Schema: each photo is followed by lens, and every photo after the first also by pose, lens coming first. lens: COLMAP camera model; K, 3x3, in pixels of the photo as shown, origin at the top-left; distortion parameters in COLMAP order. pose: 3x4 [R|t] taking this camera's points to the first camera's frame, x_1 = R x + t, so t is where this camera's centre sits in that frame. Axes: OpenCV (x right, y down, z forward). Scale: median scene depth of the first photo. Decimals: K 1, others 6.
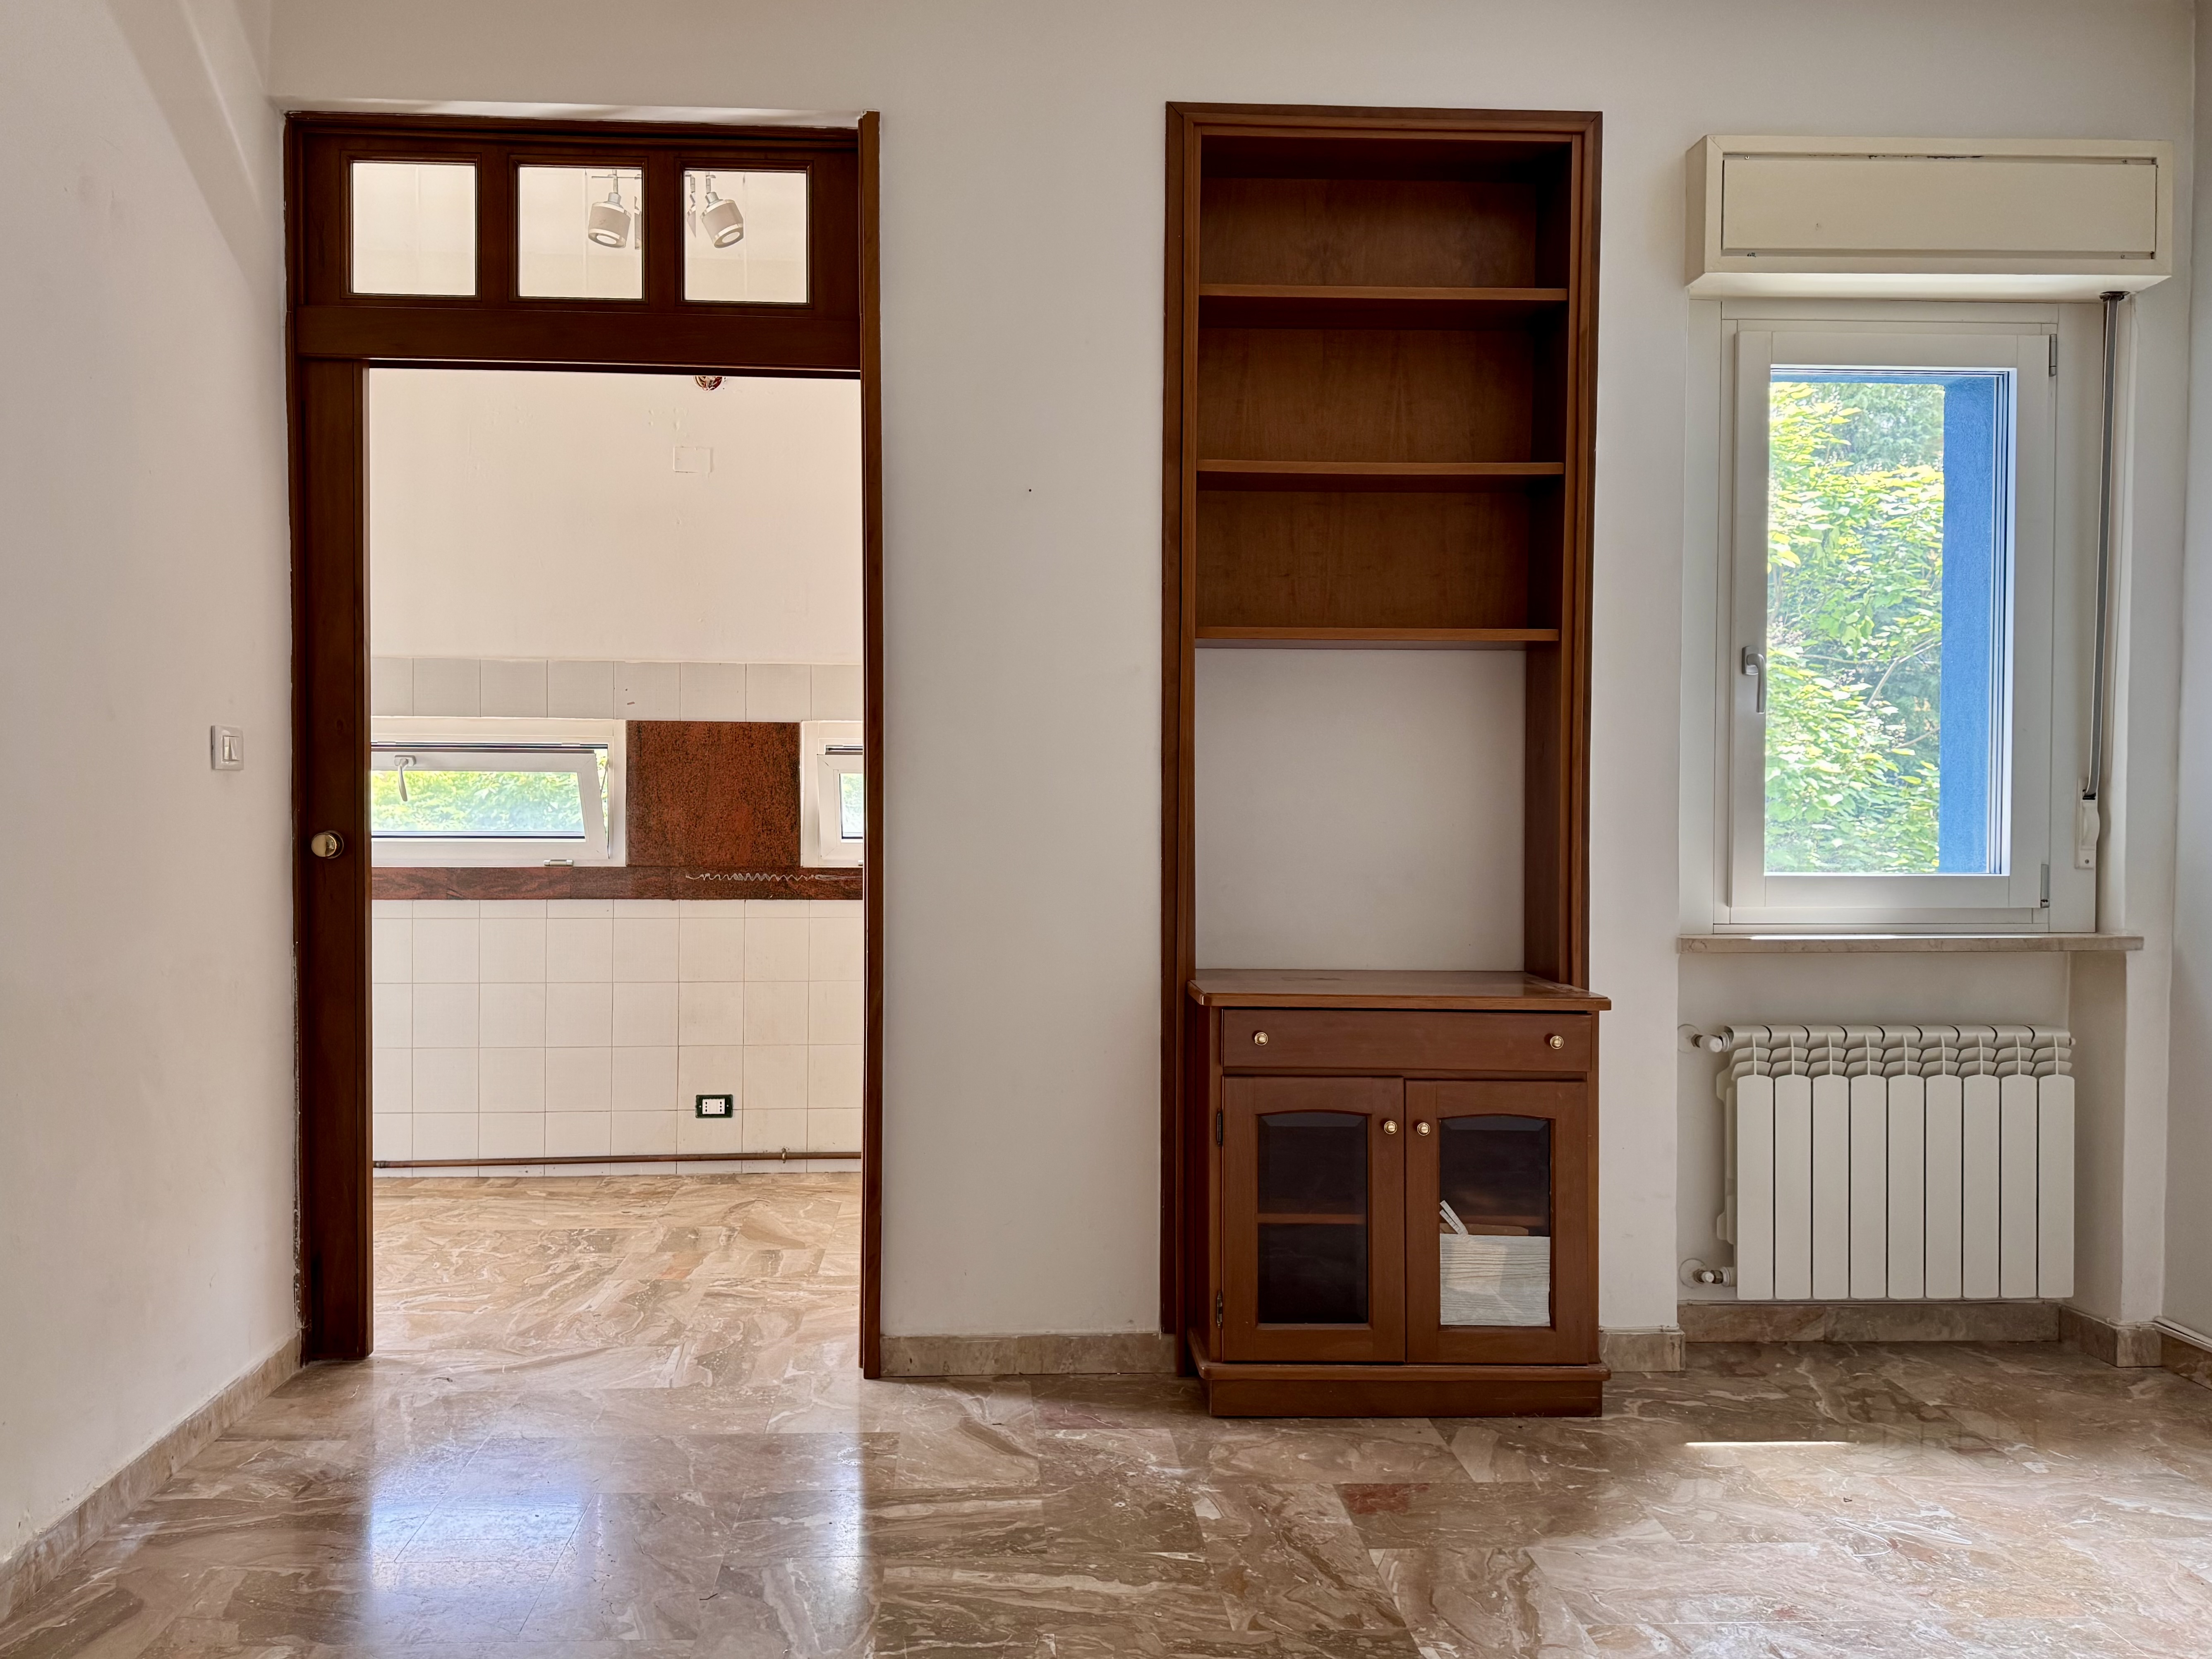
lens RADIAL K [[1567.2, 0, 972.0], [0, 1567.2, 844.4], [0, 0, 1]] dist [0.068743, -0.052938]
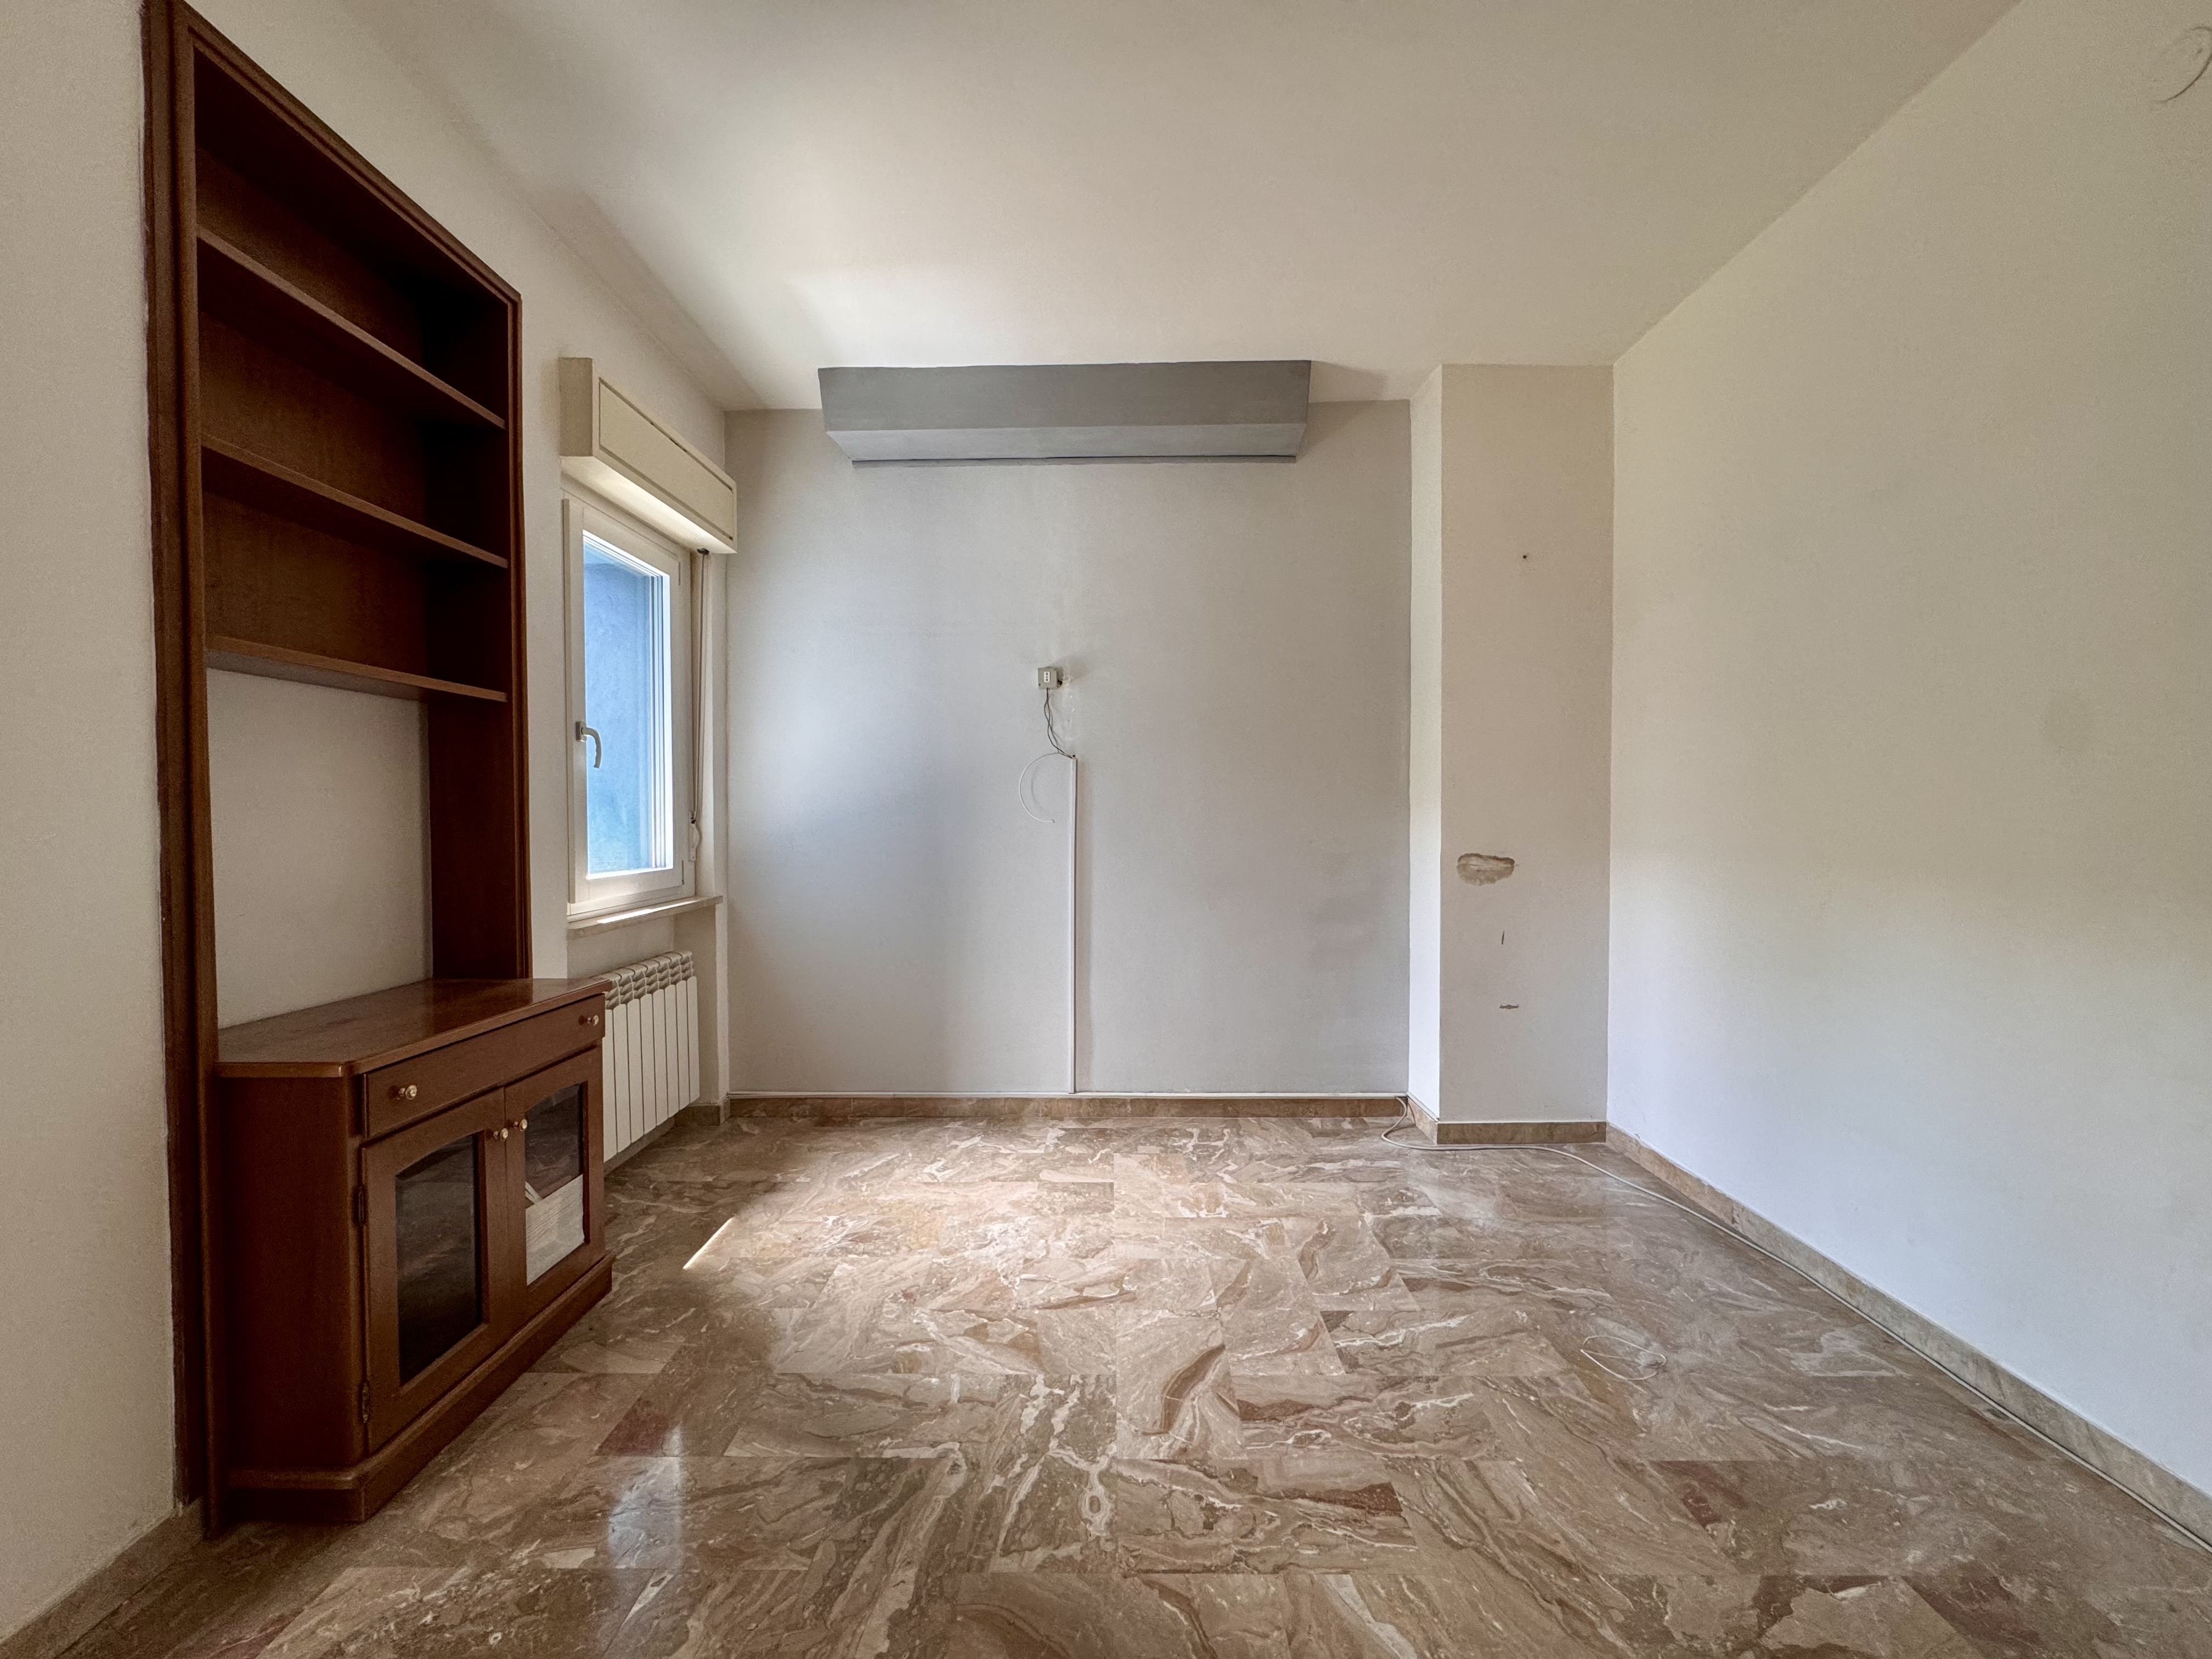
lens RADIAL K [[883.7, 0, 1123.4], [0, 883.7, 830.0], [0, 0, 1]] dist [-0.002656, 0.000234]
pose [[0.030974, -0.025933, 0.999184, -0.332169], [0.023698, 0.999401, 0.025205, -0.038555], [-0.999239, 0.022898, 0.031570, 0.539725]]
